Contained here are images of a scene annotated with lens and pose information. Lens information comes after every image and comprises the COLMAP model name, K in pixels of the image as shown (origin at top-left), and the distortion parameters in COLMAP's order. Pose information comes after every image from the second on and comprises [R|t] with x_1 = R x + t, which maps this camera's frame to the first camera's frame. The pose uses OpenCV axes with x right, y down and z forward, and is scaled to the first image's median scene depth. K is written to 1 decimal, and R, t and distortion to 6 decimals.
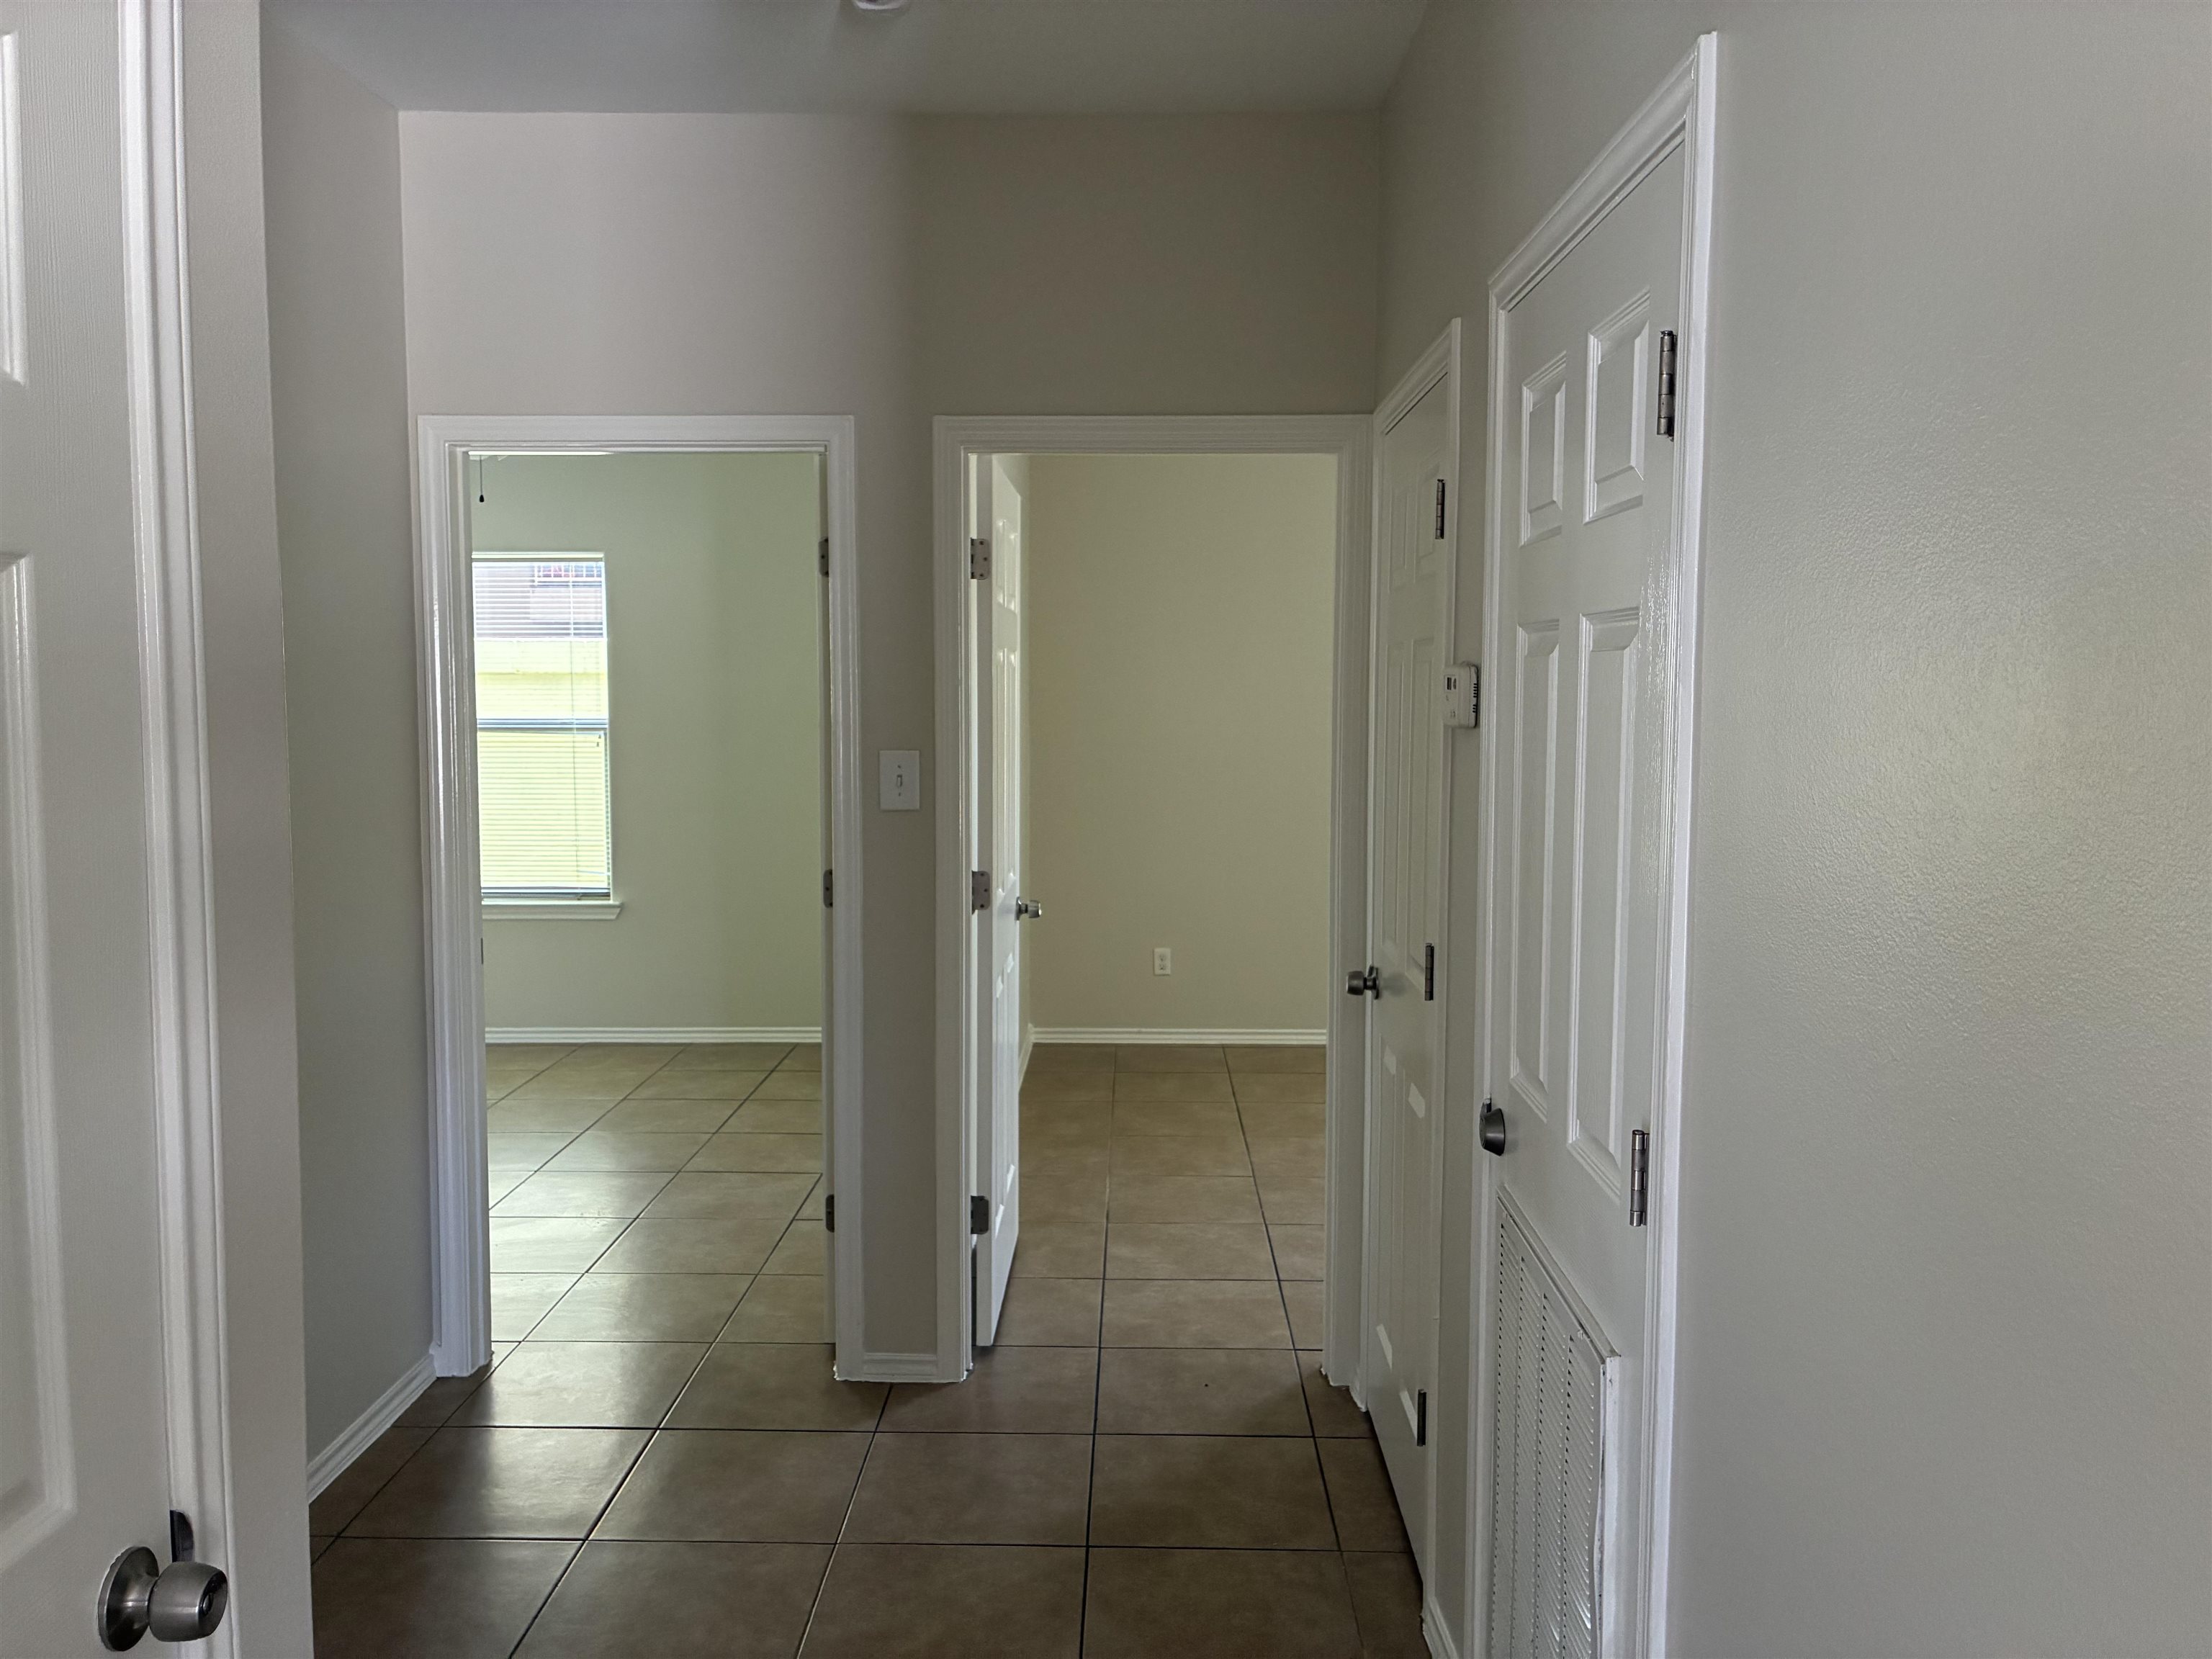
lens RADIAL K [[1686.3, 0, 1084.4], [0, 1686.3, 820.6], [0, 0, 1]] dist [0.027072, -0.040289]
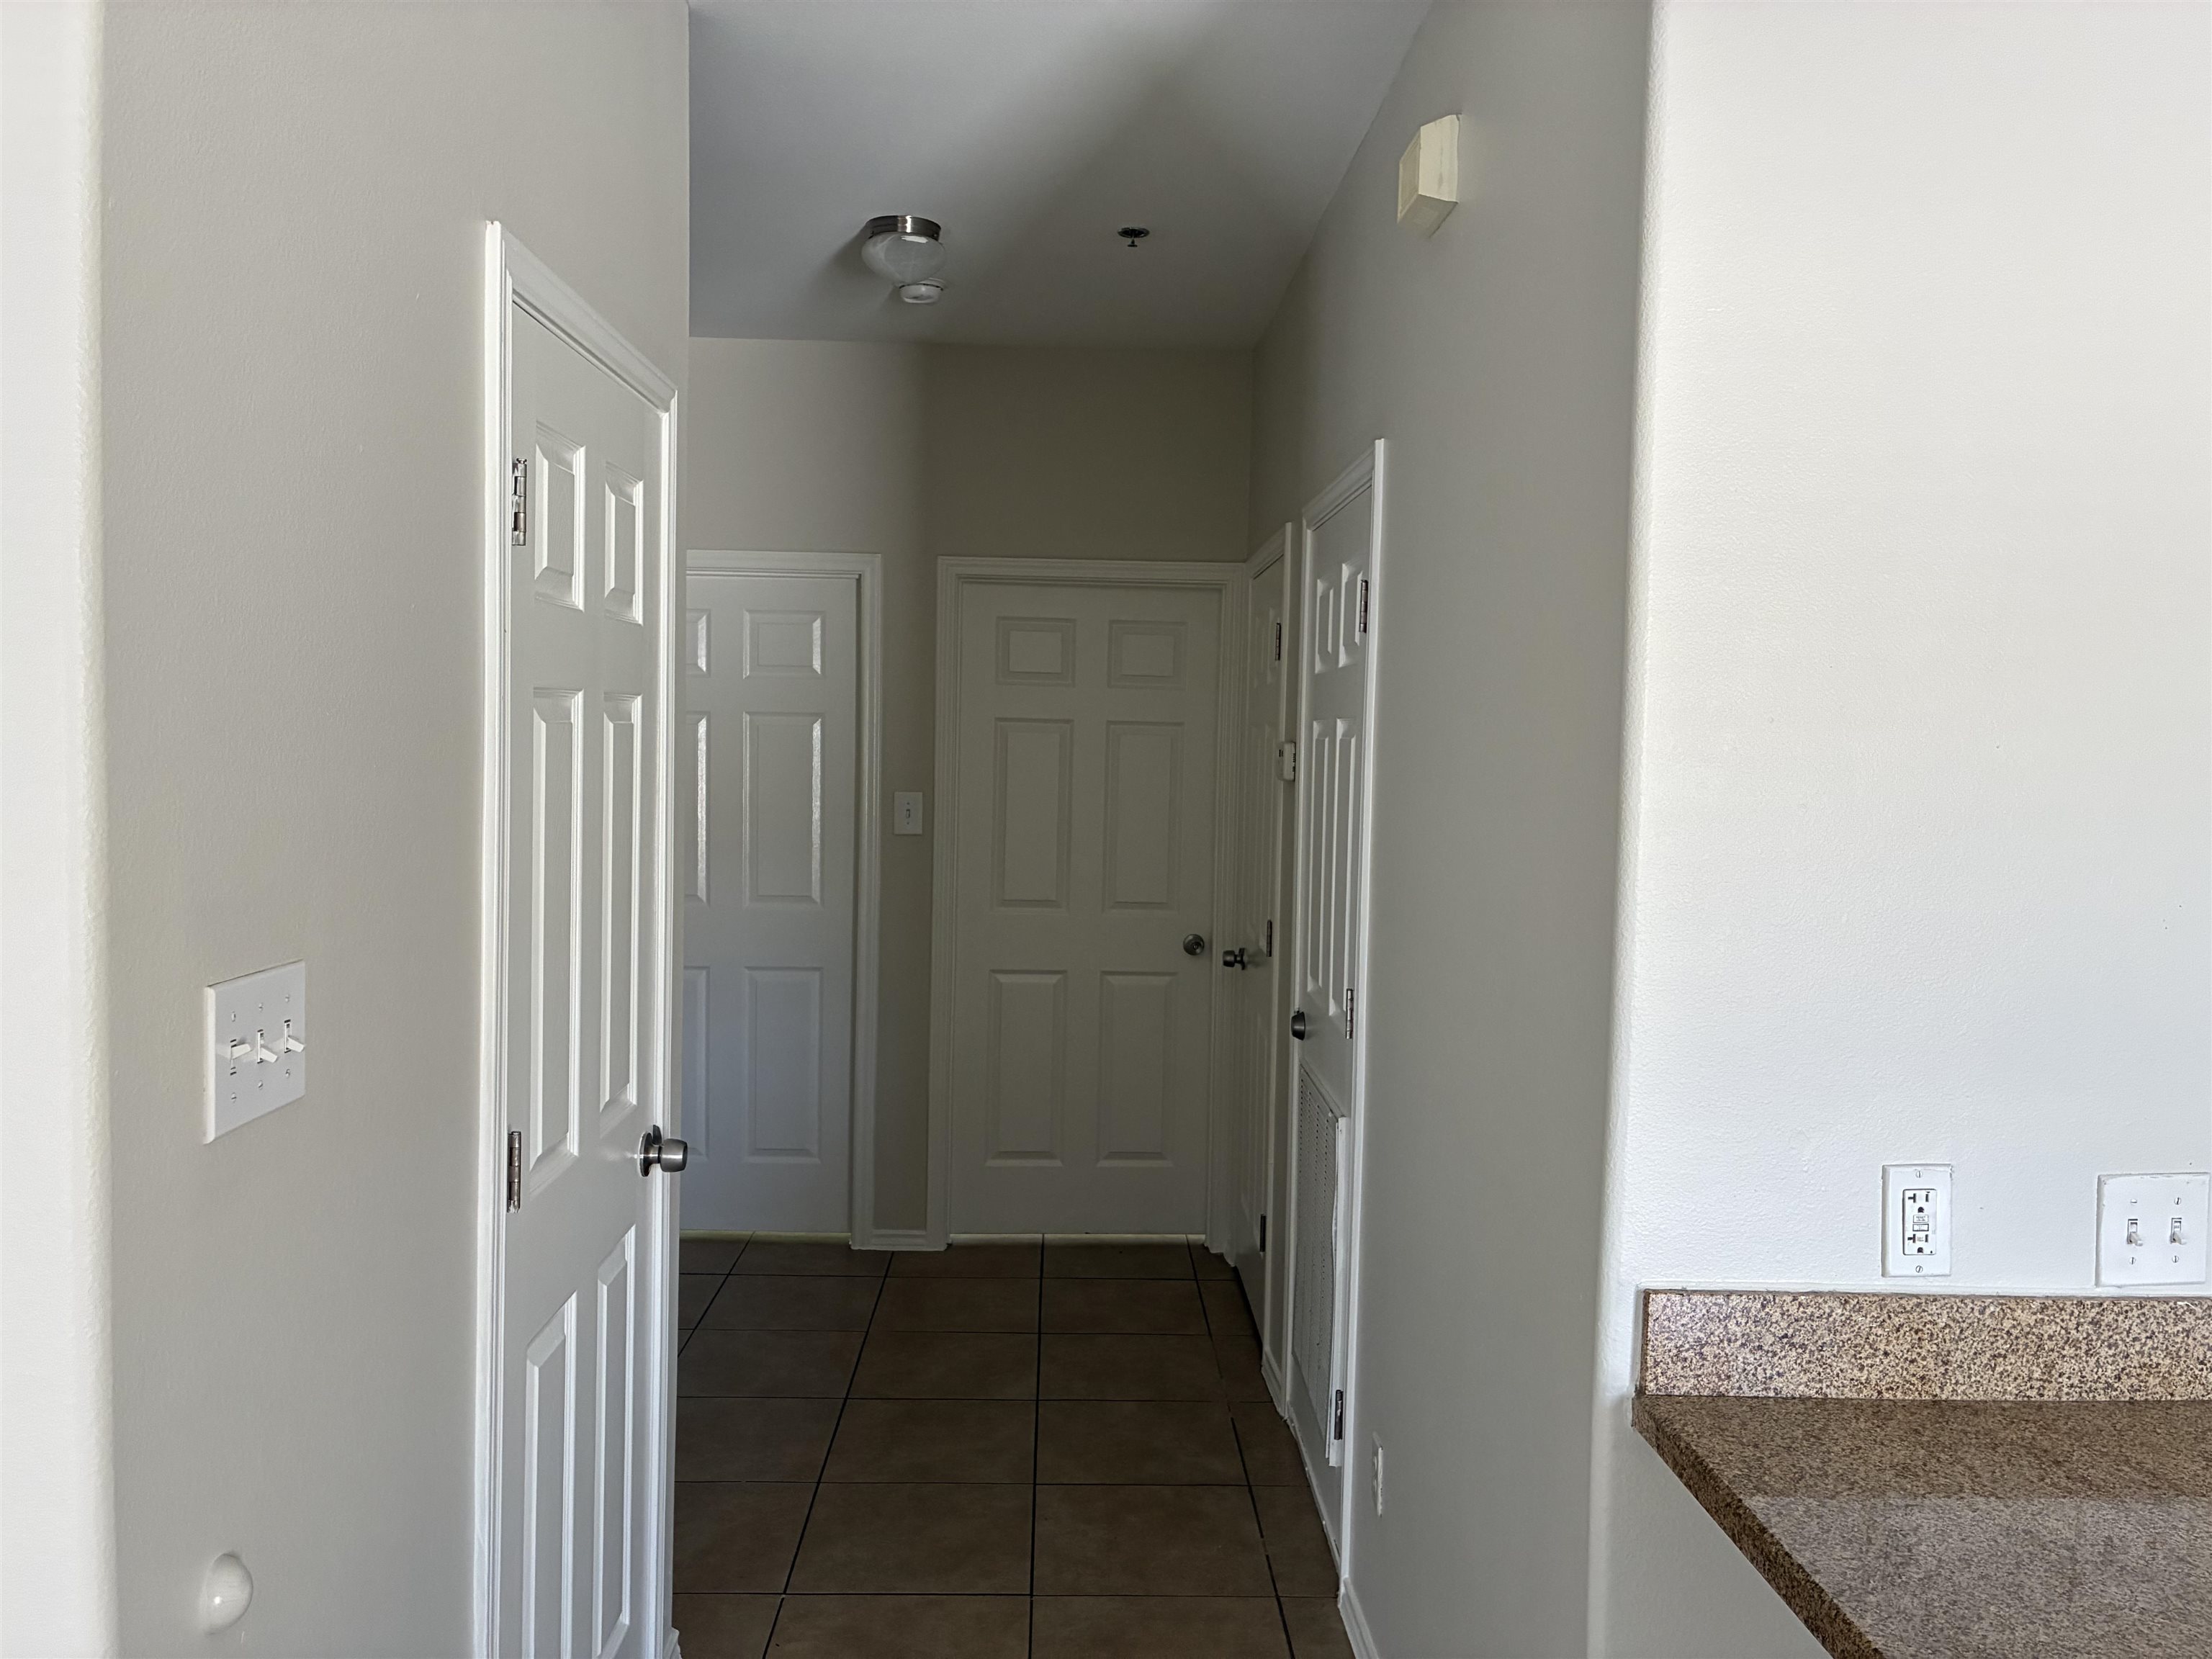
lens RADIAL K [[1686.3, 0, 1106.4], [0, 1686.3, 812.4], [0, 0, 1]] dist [0.027072, -0.040289]
pose [[0.997996, 0.015288, 0.061409, -0.040917], [-0.013042, 0.999237, -0.036803, 0.032627], [-0.061924, 0.035928, 0.997434, -0.529345]]
